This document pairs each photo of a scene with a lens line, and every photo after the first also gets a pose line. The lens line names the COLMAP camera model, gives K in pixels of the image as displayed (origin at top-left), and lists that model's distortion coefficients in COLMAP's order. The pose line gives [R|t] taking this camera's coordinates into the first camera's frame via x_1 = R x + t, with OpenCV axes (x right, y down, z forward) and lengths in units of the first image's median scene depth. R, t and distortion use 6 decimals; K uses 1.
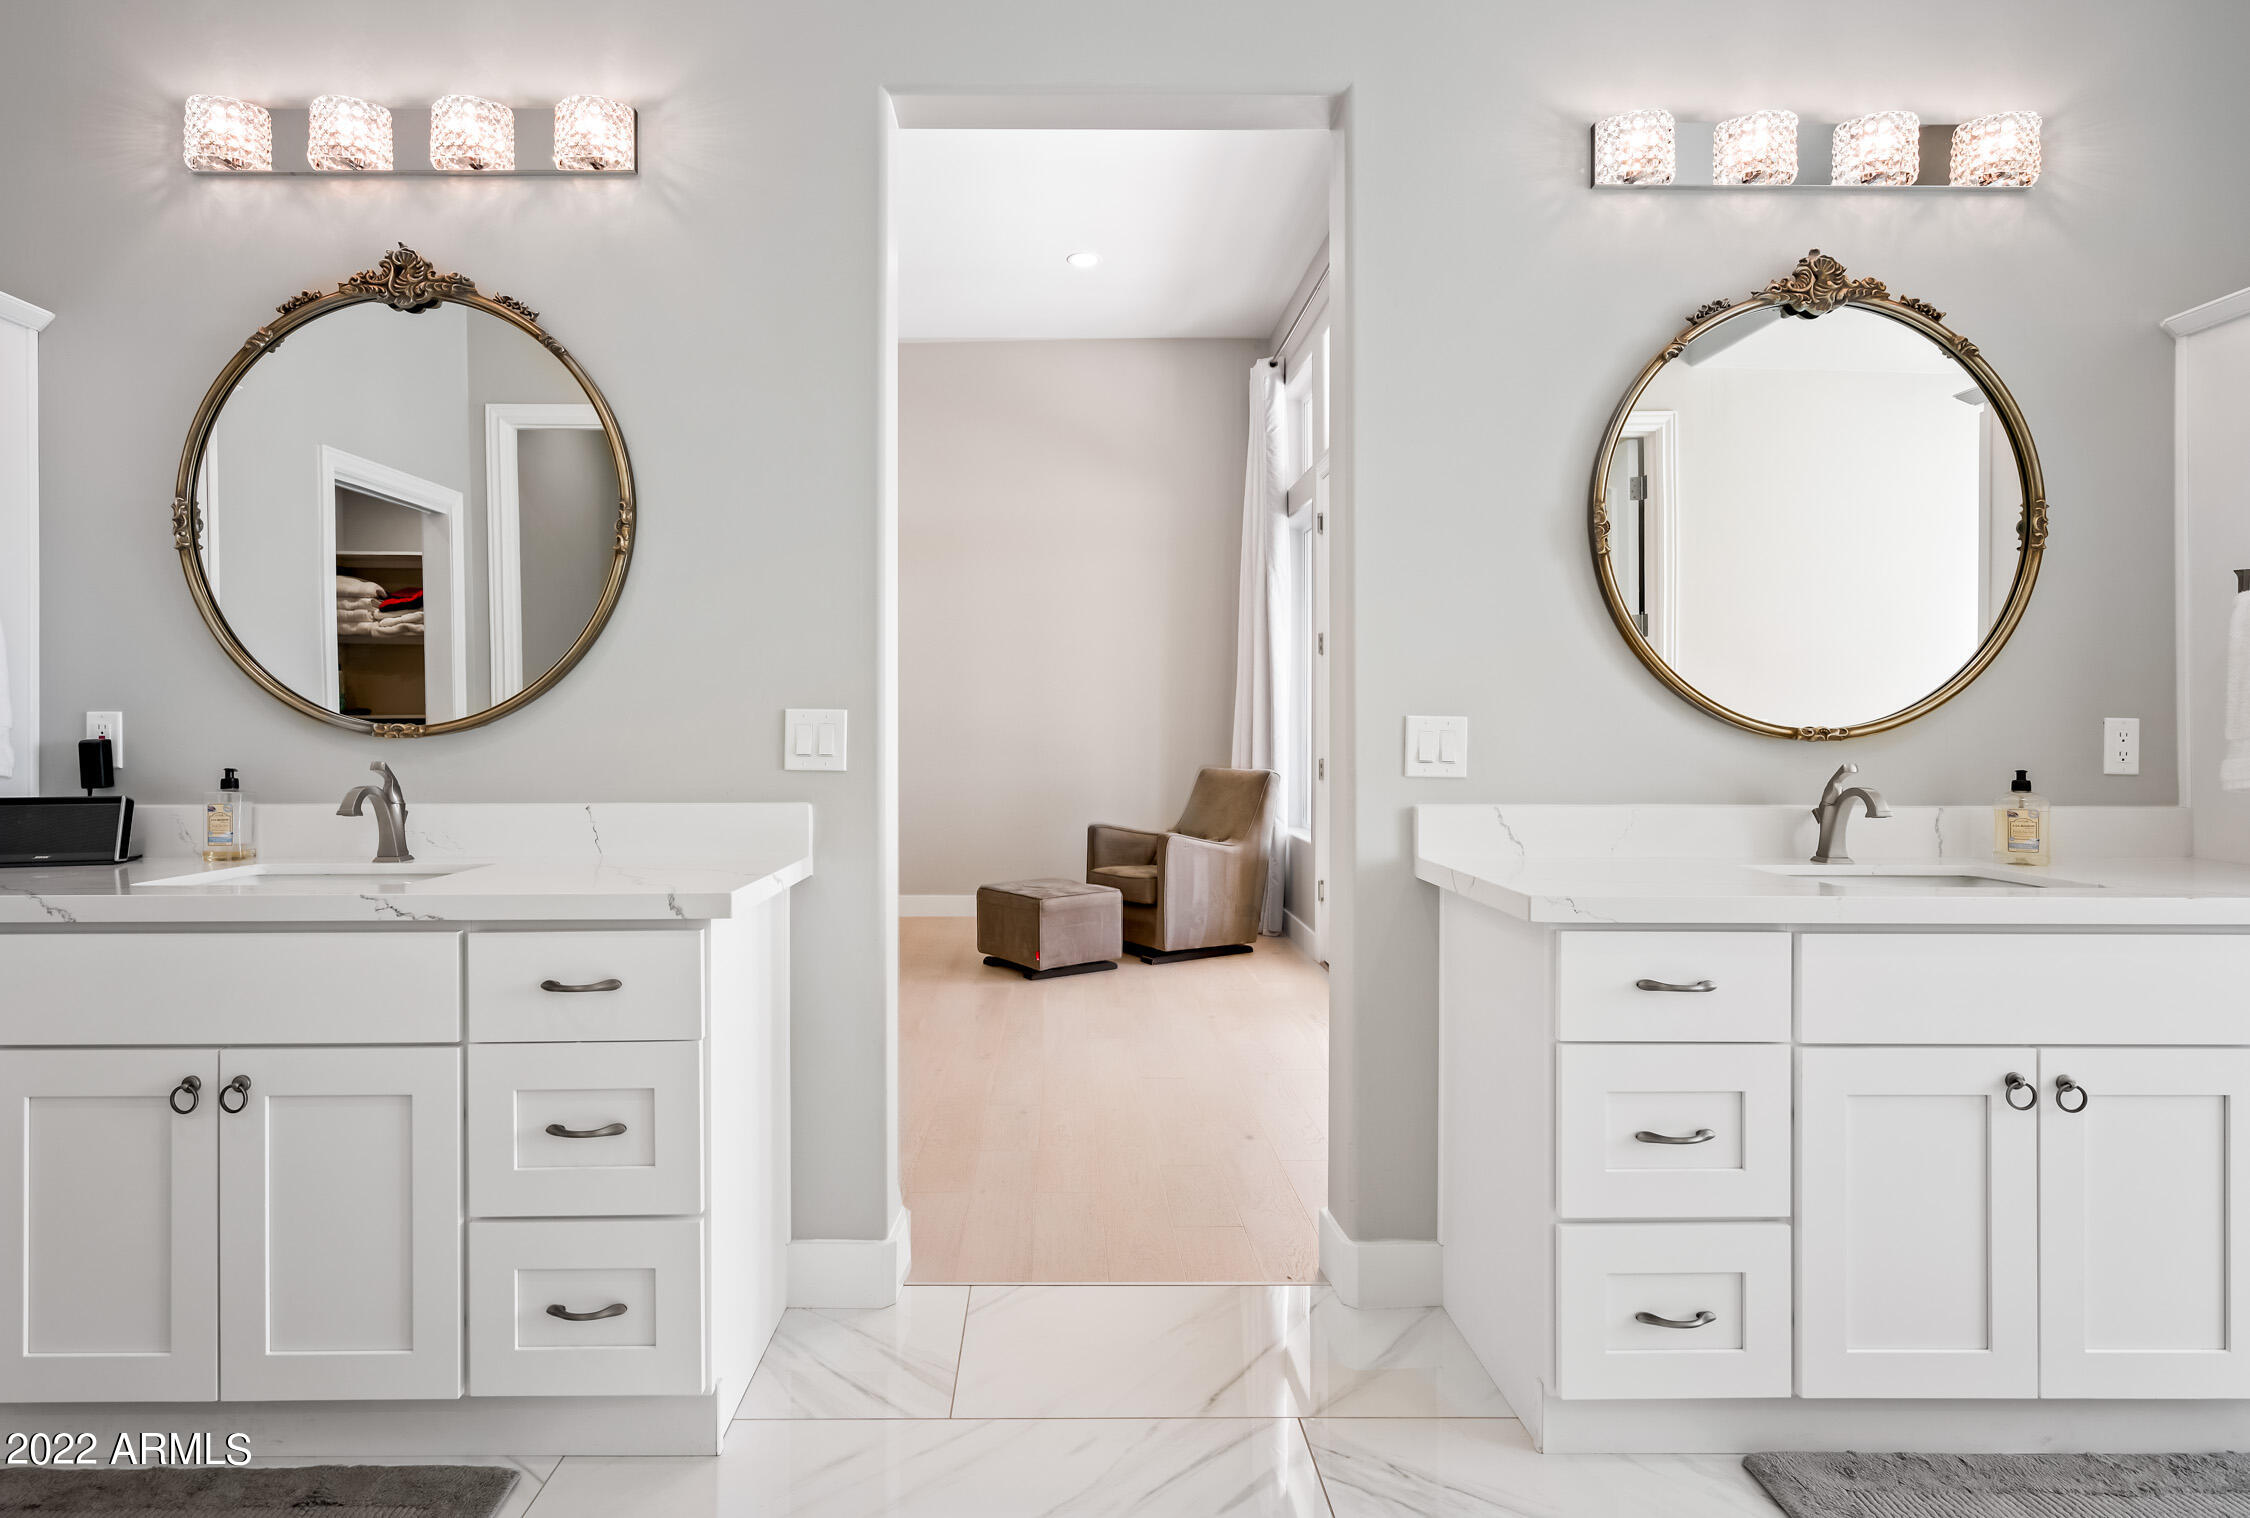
lens RADIAL K [[1126.0, 0, 1059.8], [0, 1126.0, 738.6], [0, 0, 1]] dist [-0.009611, 0.003993]
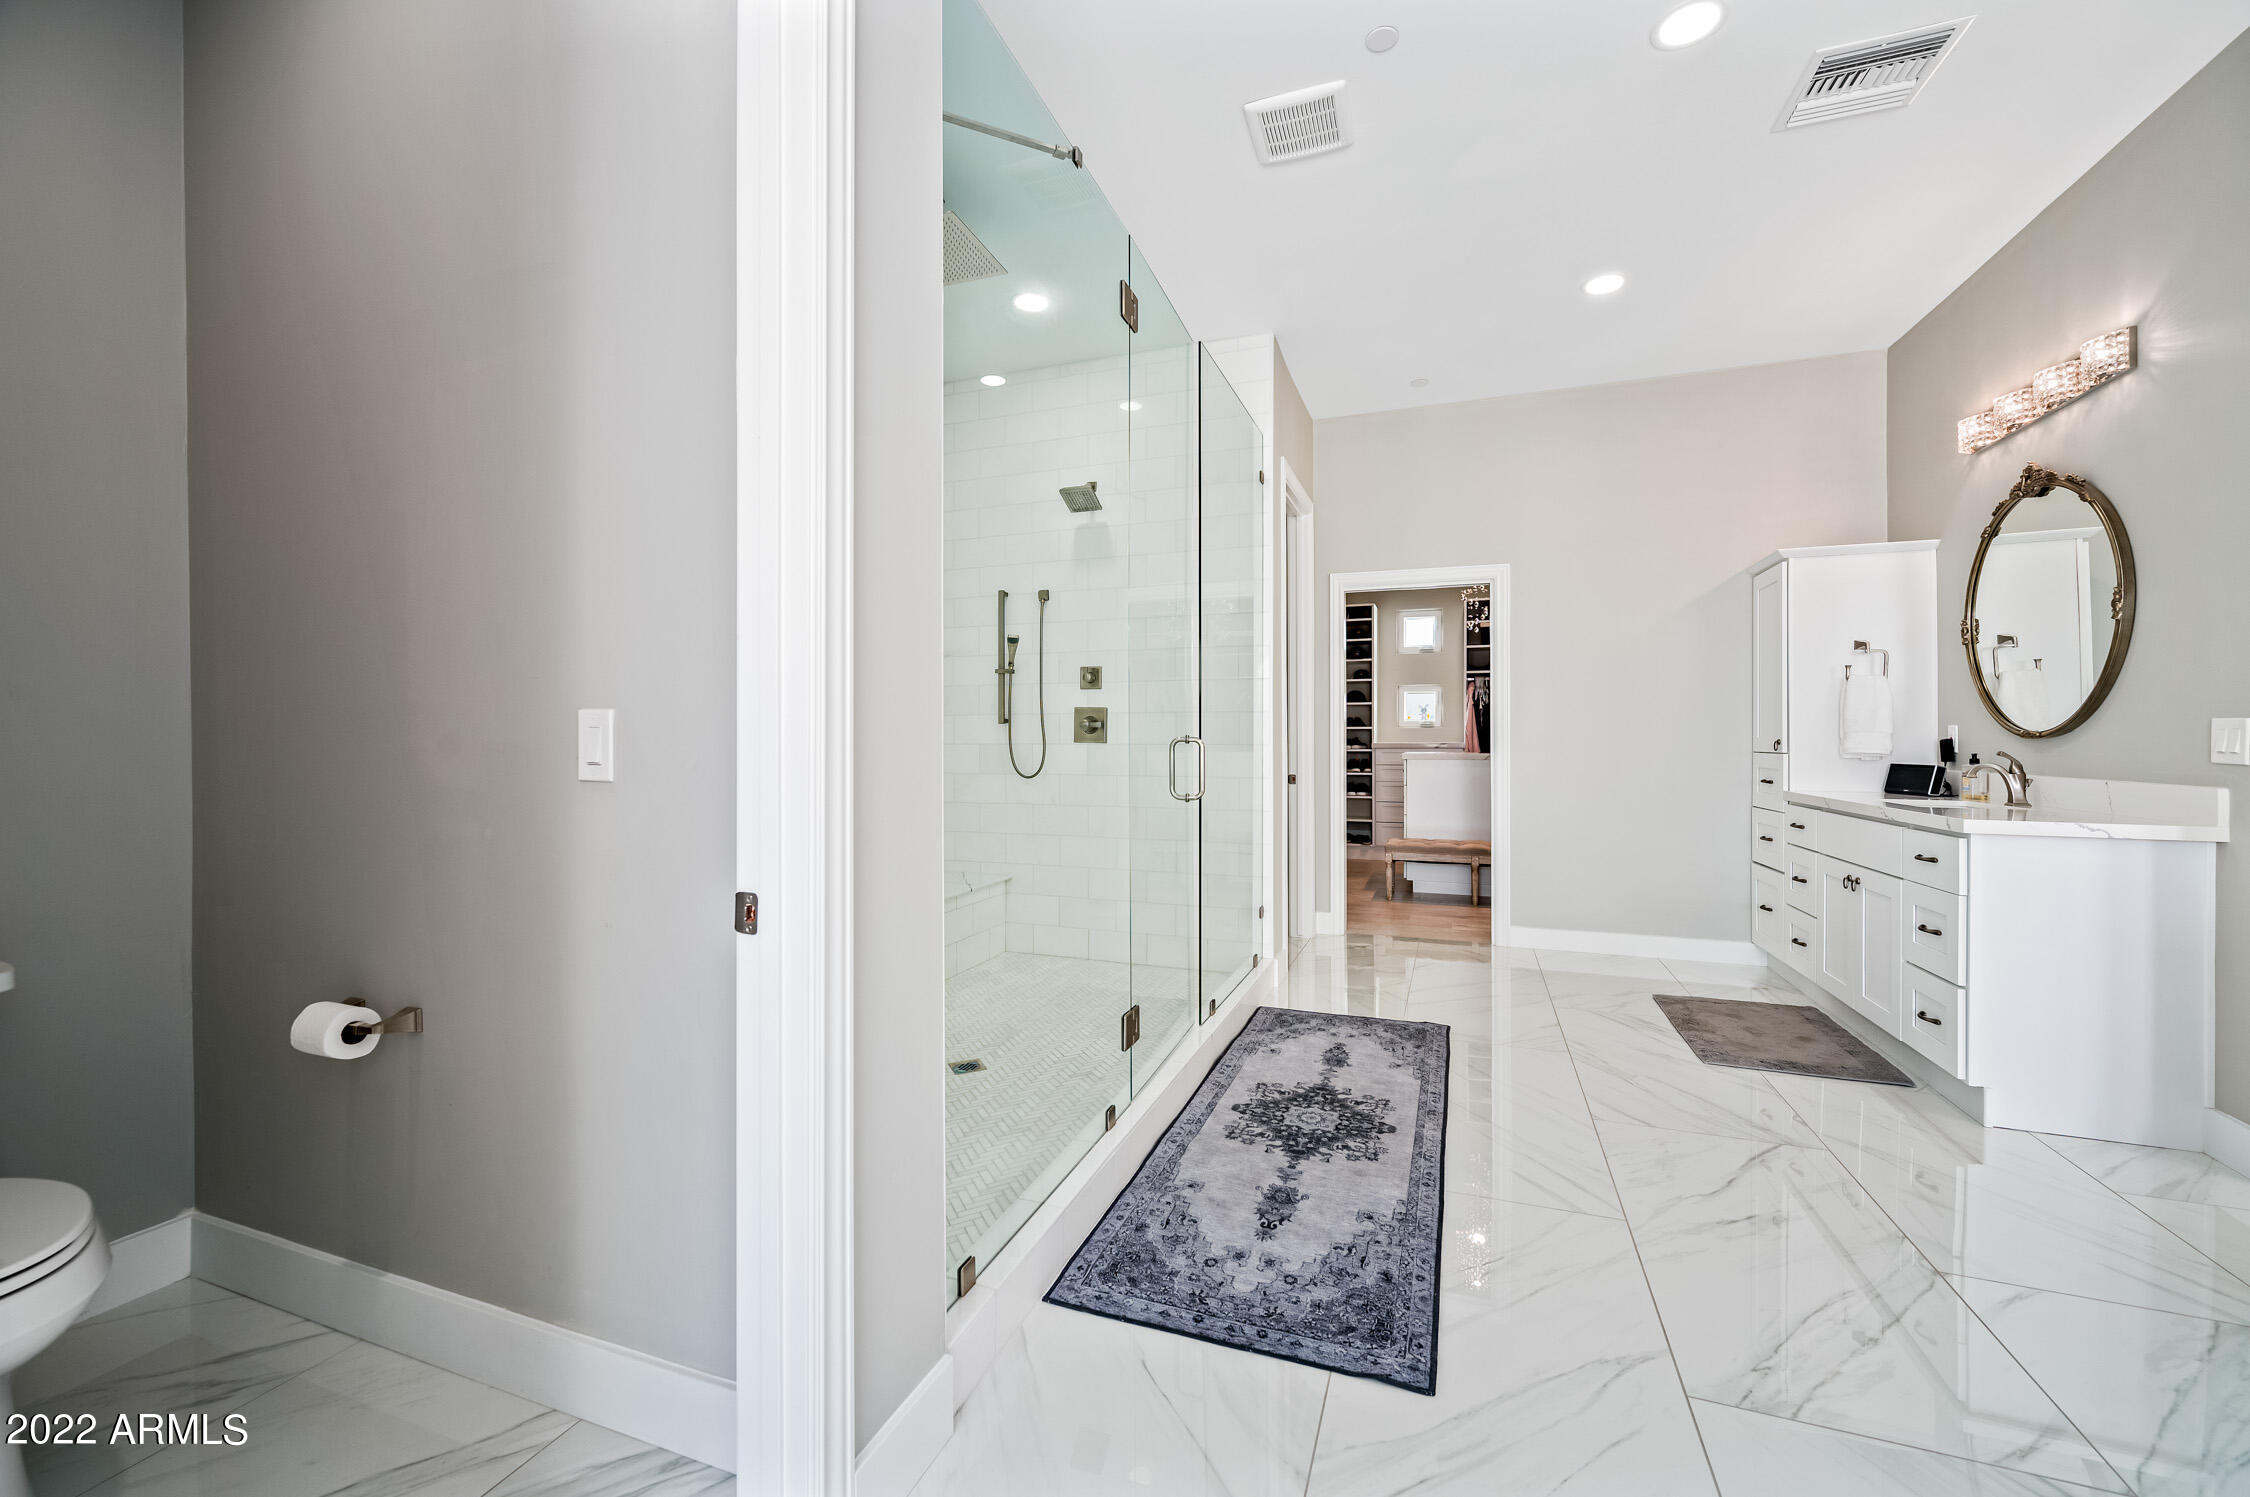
lens RADIAL K [[902.1, 0, 1123.2], [0, 902.1, 739.2], [0, 0, 1]] dist [-0.001514, 0.000554]
pose [[-0.354354, 0.004457, -0.935101, 2.546460], [-0.002085, 0.999982, 0.005556, -0.008737], [0.935109, 0.003918, -0.354339, 0.315610]]
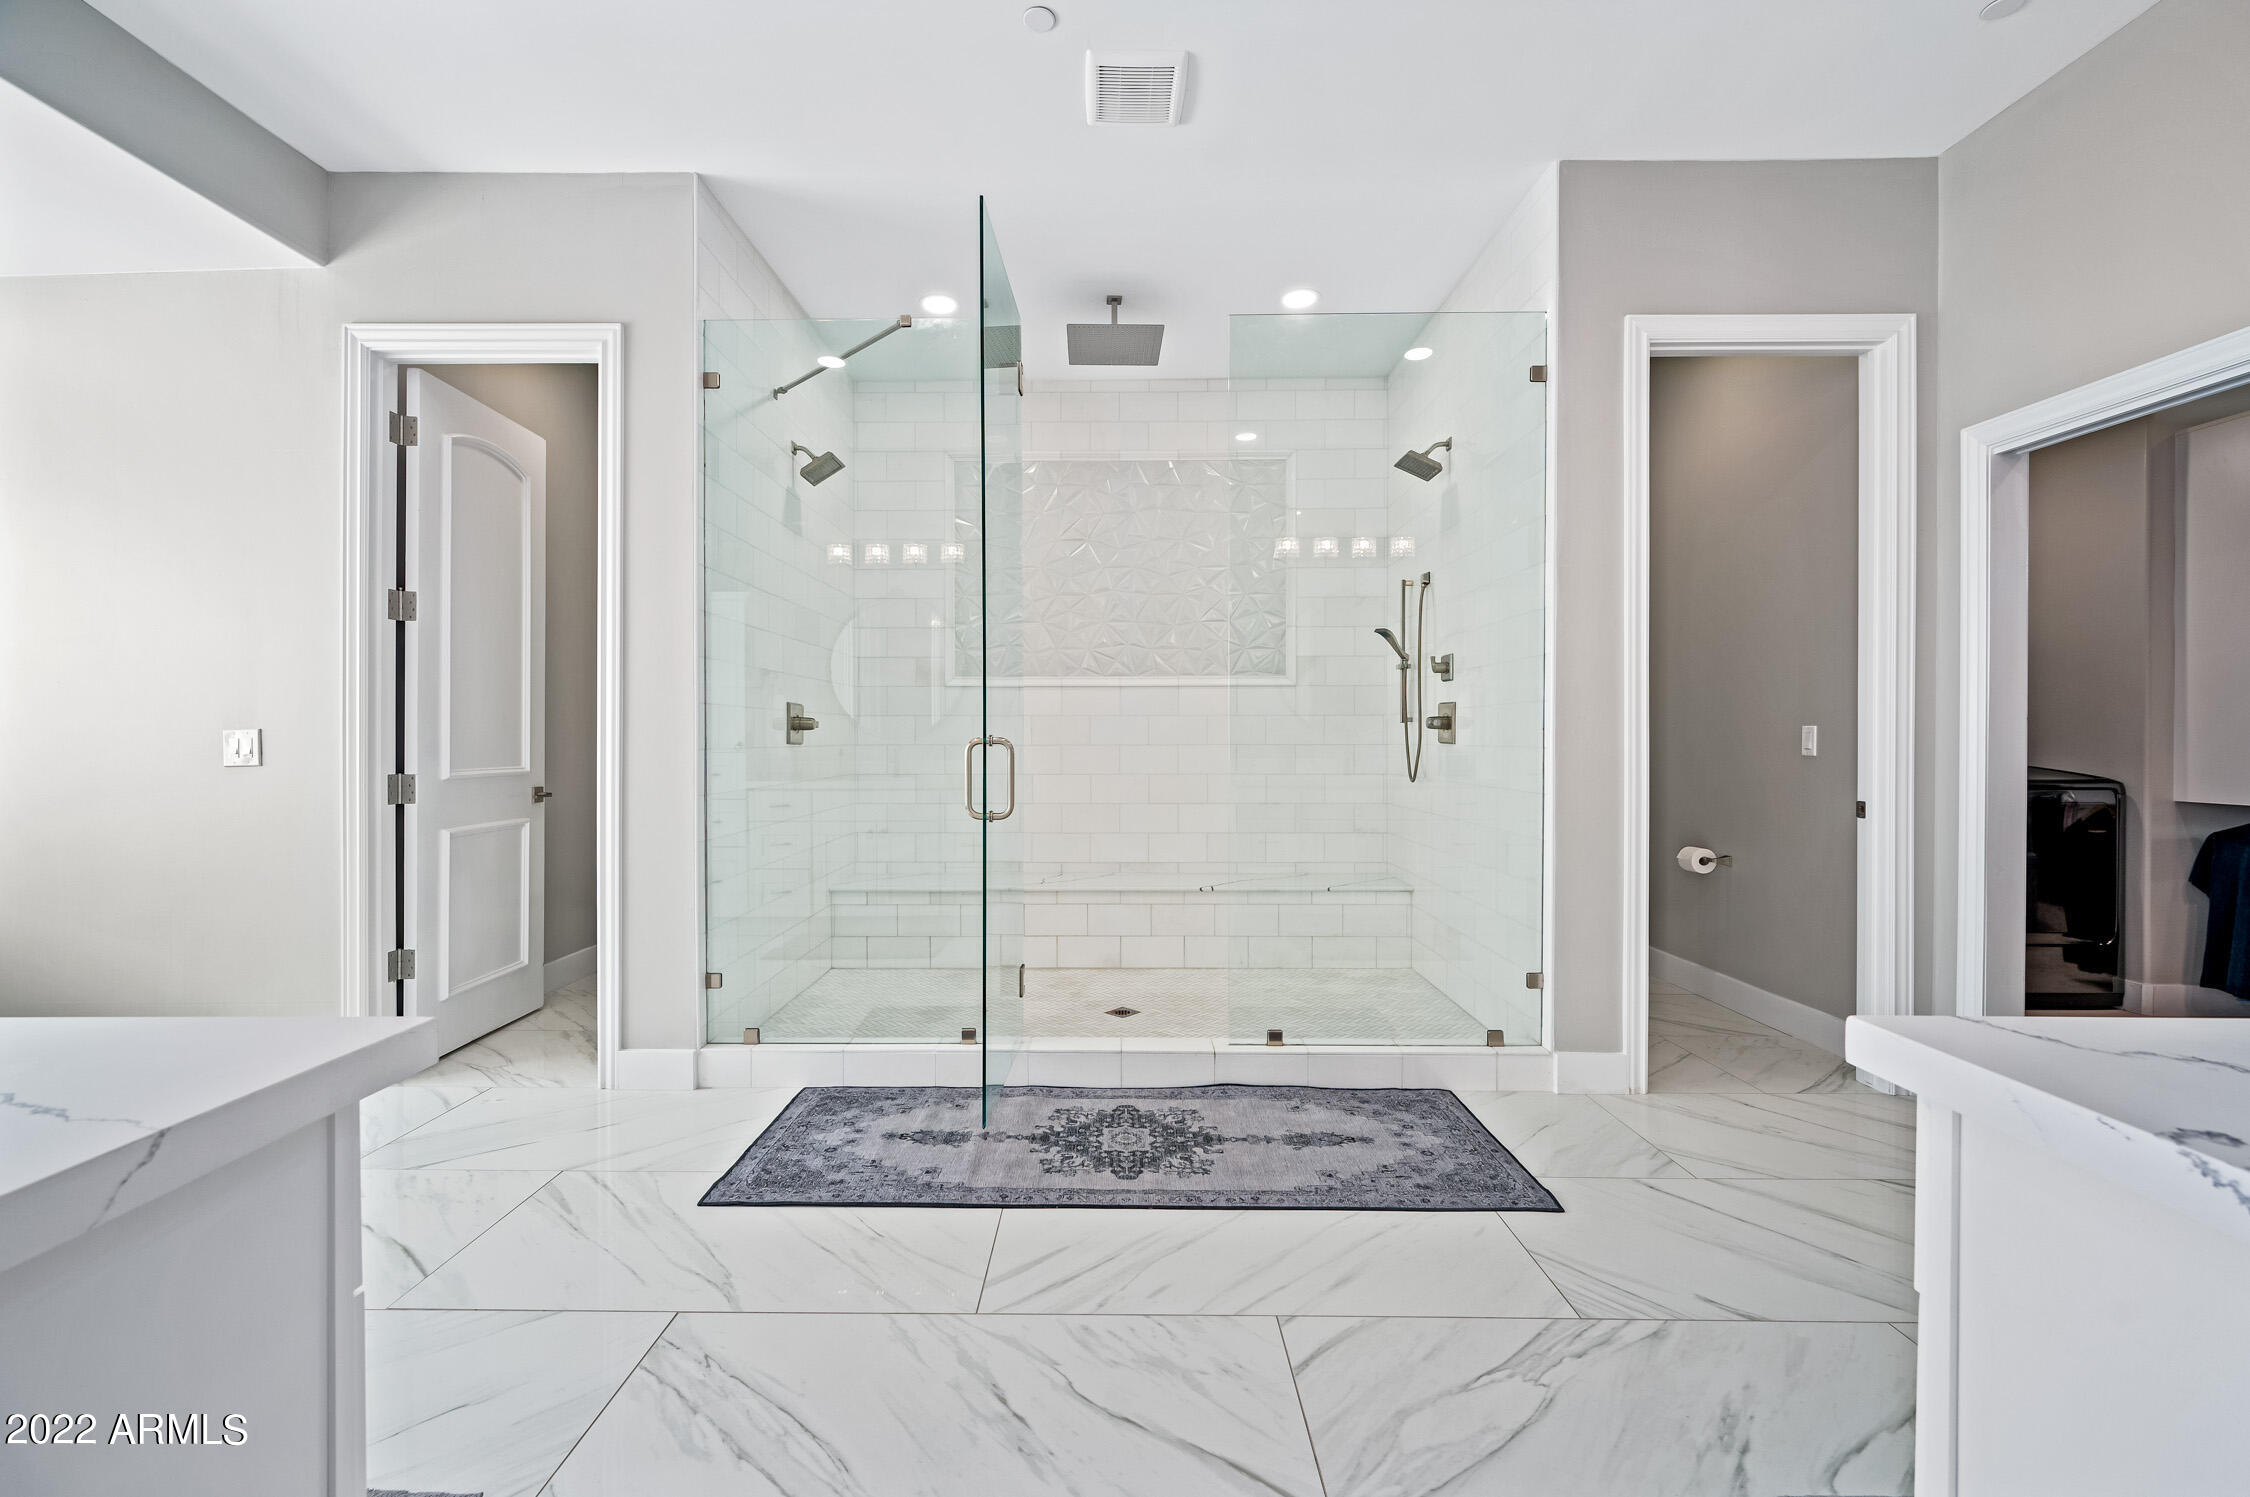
lens RADIAL K [[902.1, 0, 1095.9], [0, 902.1, 739.4], [0, 0, 1]] dist [-0.001514, 0.000554]
pose [[-0.999760, 0.001141, 0.021861, 0.113544], [0.001221, 0.999993, 0.003673, -0.011660], [-0.021856, 0.003699, -0.999754, 2.260450]]
